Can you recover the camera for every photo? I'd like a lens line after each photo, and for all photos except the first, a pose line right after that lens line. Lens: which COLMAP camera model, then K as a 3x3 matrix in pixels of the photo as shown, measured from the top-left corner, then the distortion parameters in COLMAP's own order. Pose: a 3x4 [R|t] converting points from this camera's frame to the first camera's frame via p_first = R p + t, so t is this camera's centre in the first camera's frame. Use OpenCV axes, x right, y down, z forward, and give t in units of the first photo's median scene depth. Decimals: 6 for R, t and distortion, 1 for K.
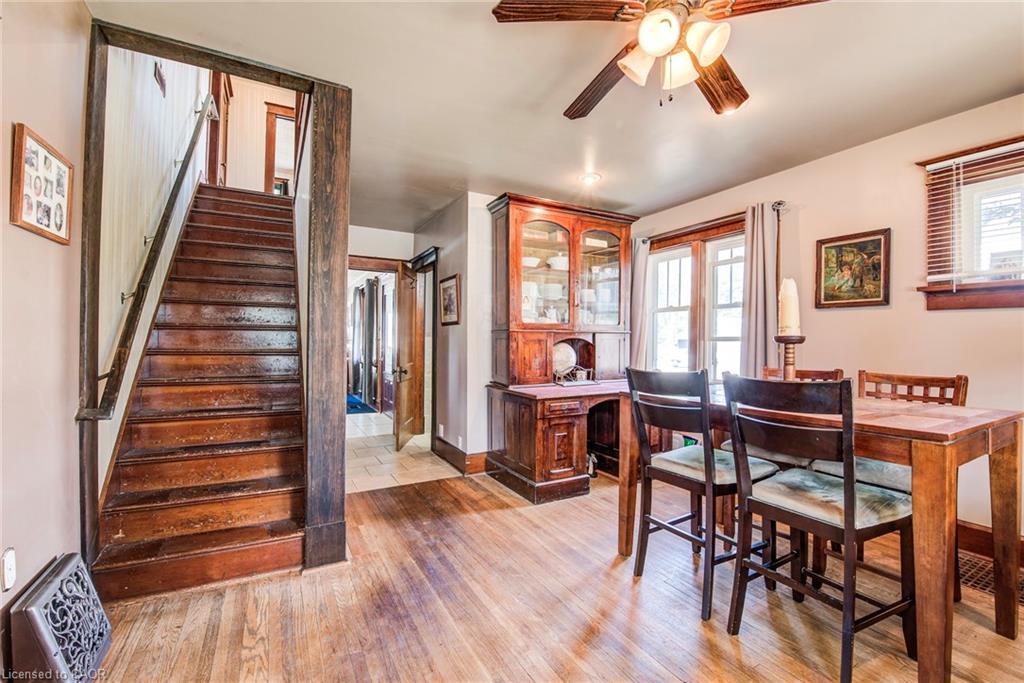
lens RADIAL K [[428.8, 0, 512.0], [0, 428.8, 341.5], [0, 0, 1]] dist [-0.023338, -0.000228]
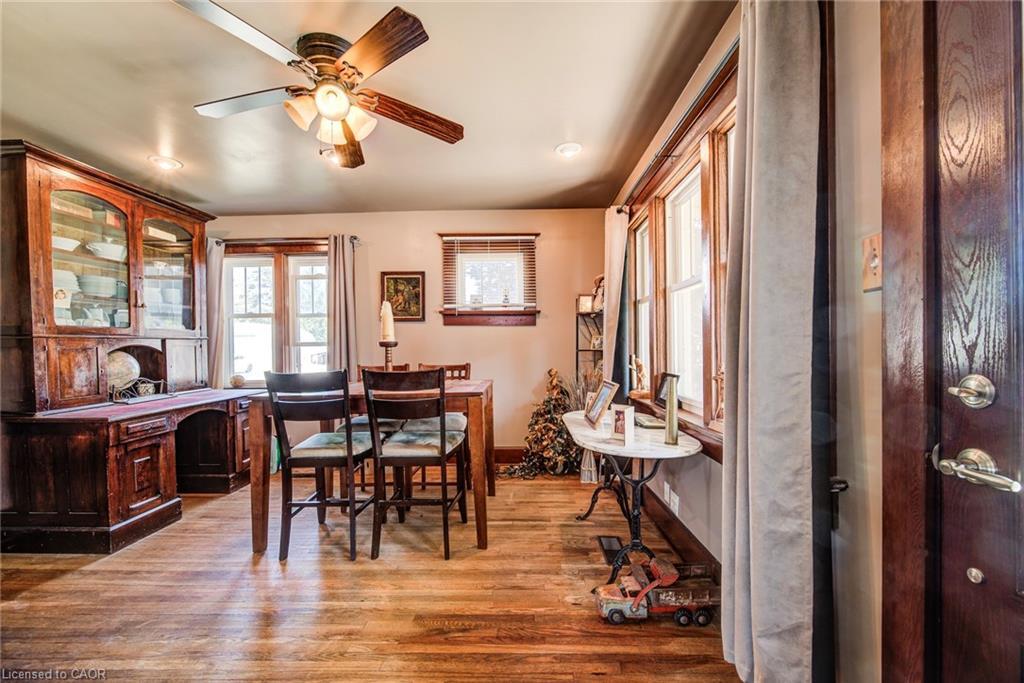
lens RADIAL K [[407.1, 0, 510.2], [0, 407.1, 352.6], [0, 0, 1]] dist [-0.000637, -0.000049]
pose [[0.509437, -0.028385, 0.860040, -0.195346], [0.015508, 0.999596, 0.023806, -0.001330], [-0.860368, 0.001210, 0.509672, -0.030115]]
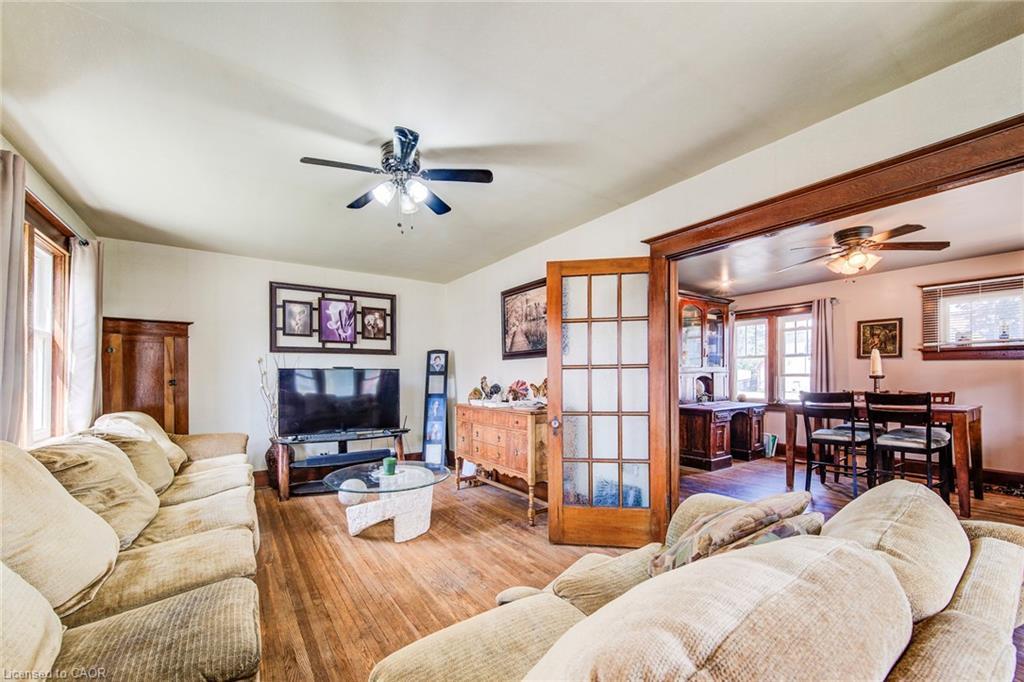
lens RADIAL K [[404.1, 0, 513.5], [0, 404.1, 376.7], [0, 0, 1]] dist [-0.001178, -0.000175]
pose [[0.994024, -0.015532, 0.108050, -0.889563], [0.015287, 0.999878, 0.003099, -0.025093], [-0.108085, -0.001428, 0.994141, -0.538189]]
